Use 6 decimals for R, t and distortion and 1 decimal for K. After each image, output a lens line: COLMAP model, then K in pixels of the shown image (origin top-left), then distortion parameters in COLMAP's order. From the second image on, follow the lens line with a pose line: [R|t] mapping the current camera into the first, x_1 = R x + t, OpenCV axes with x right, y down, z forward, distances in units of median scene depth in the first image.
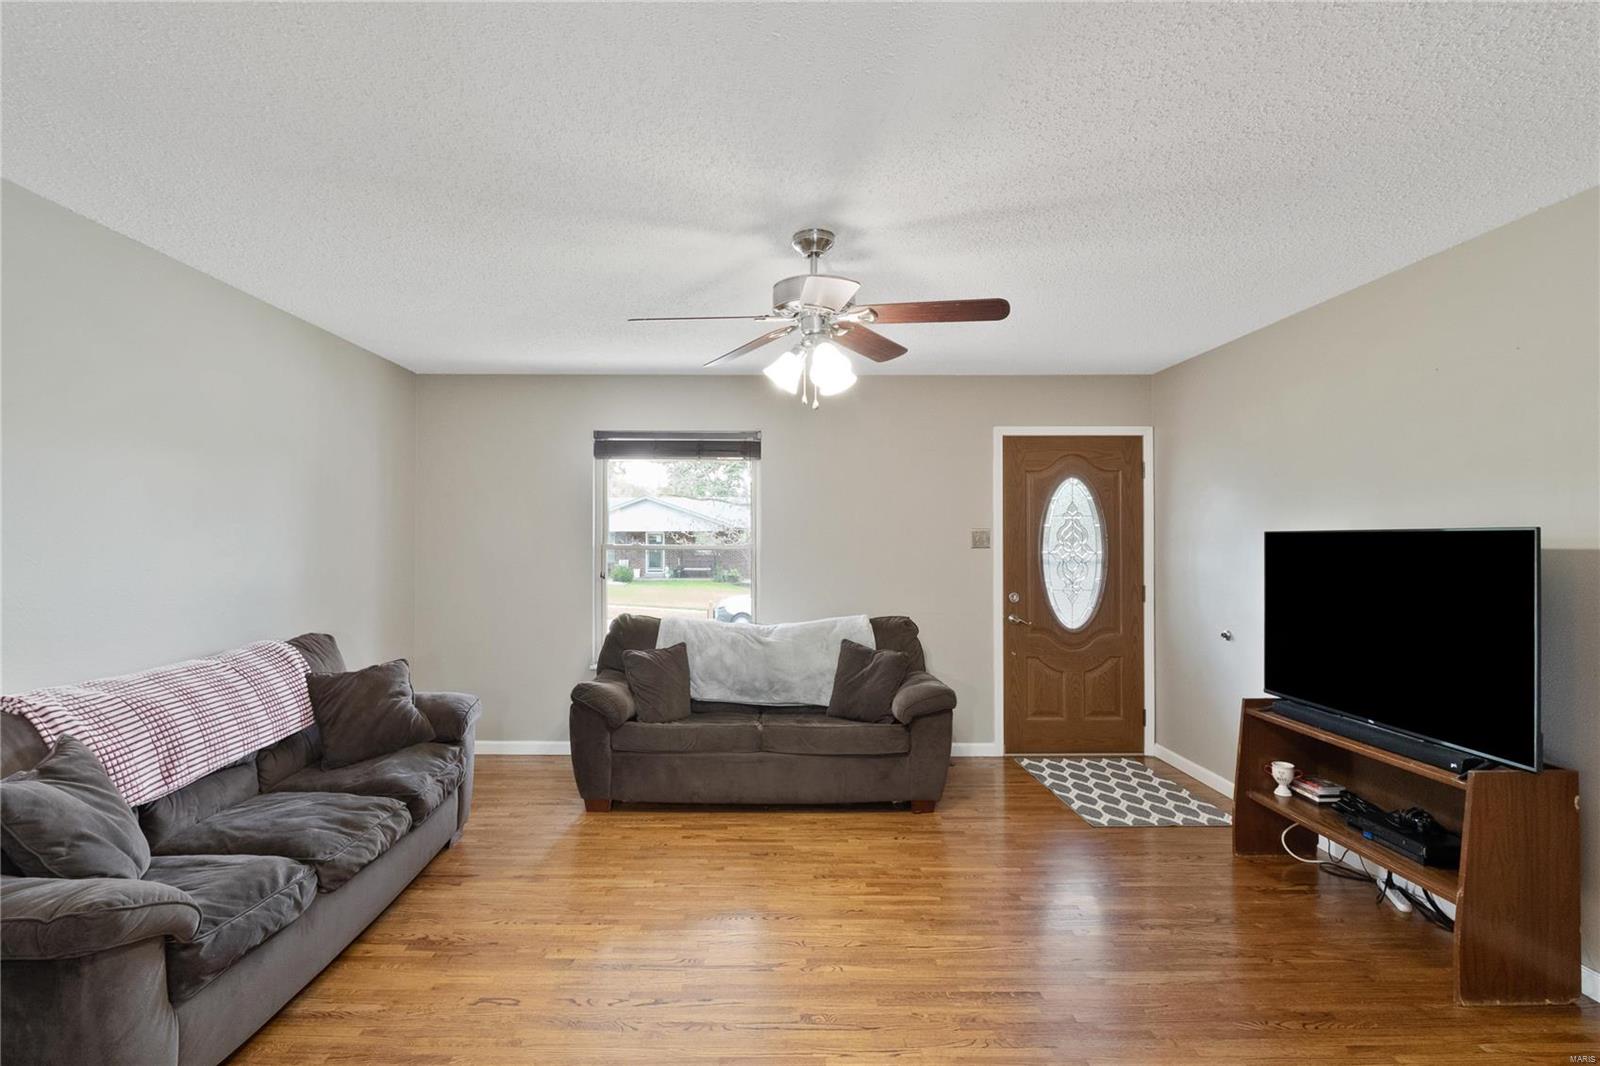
lens RADIAL K [[823.9, 0, 764.8], [0, 823.9, 531.2], [0, 0, 1]] dist [-0.000180, -0.000317]
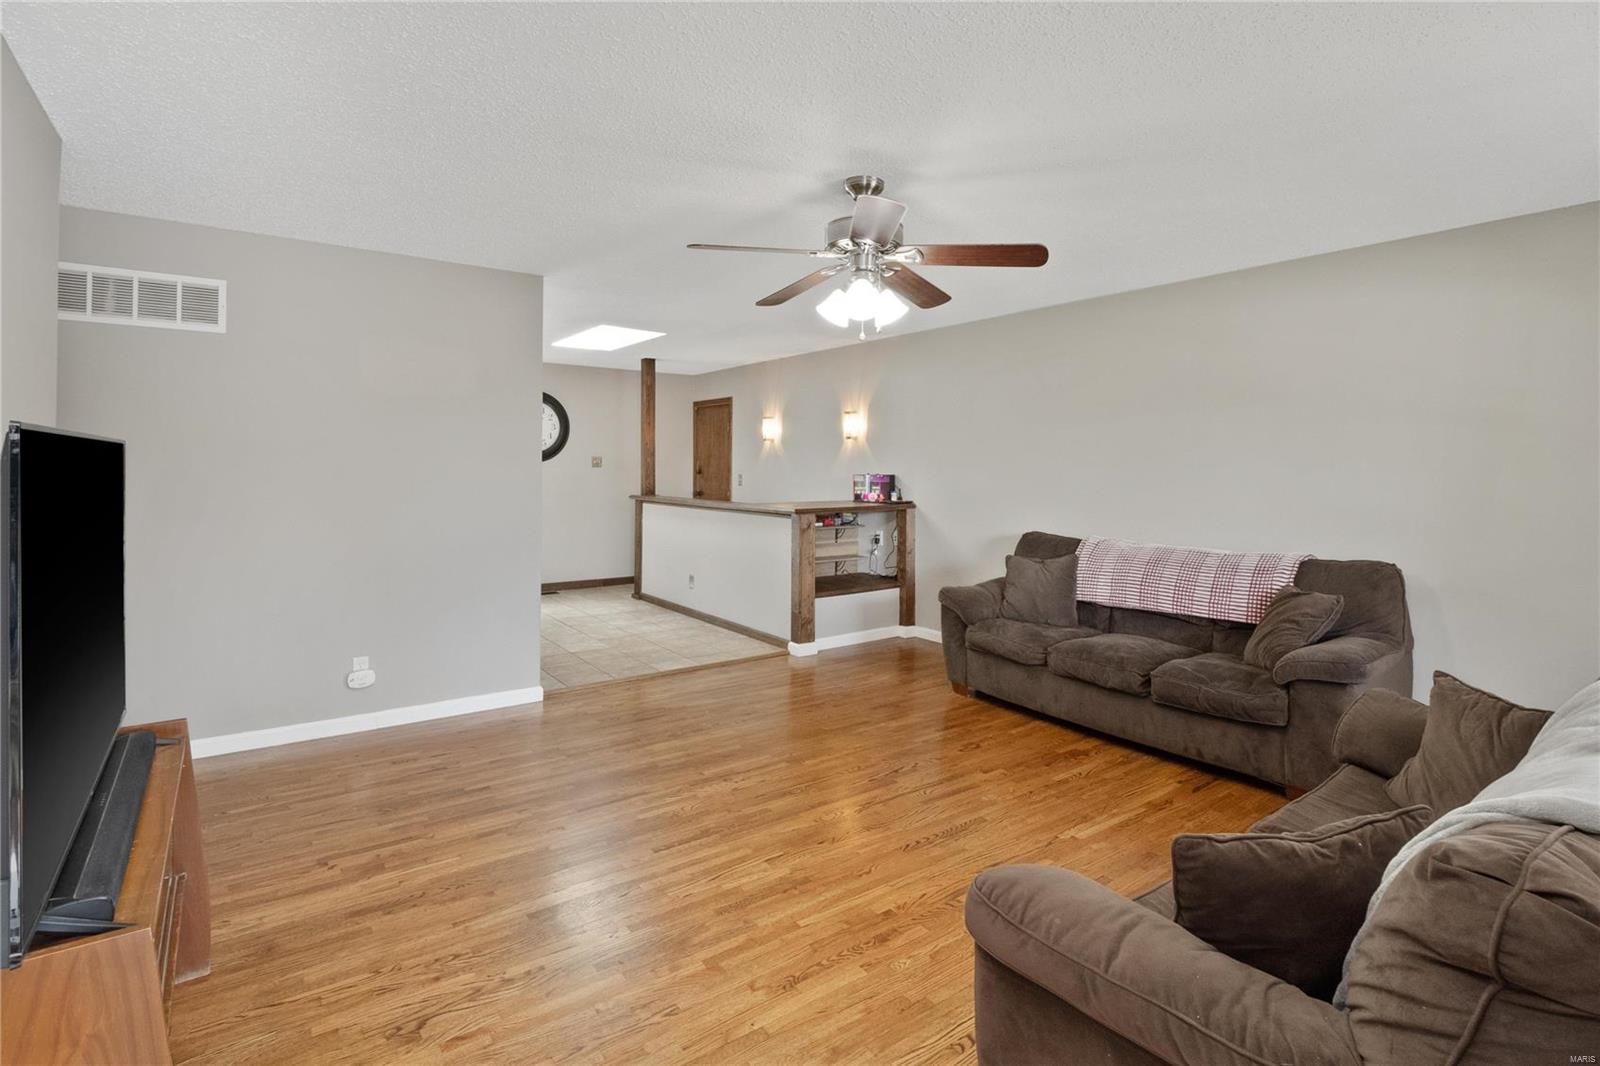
lens RADIAL K [[802.2, 0, 840.8], [0, 802.2, 469.3], [0, 0, 1]] dist [-0.000202, 0.000037]
pose [[-0.801384, -0.007862, -0.598098, 0.729274], [-0.005620, 0.999968, -0.005614, 0.032217], [0.598124, -0.001138, -0.801403, 1.874585]]
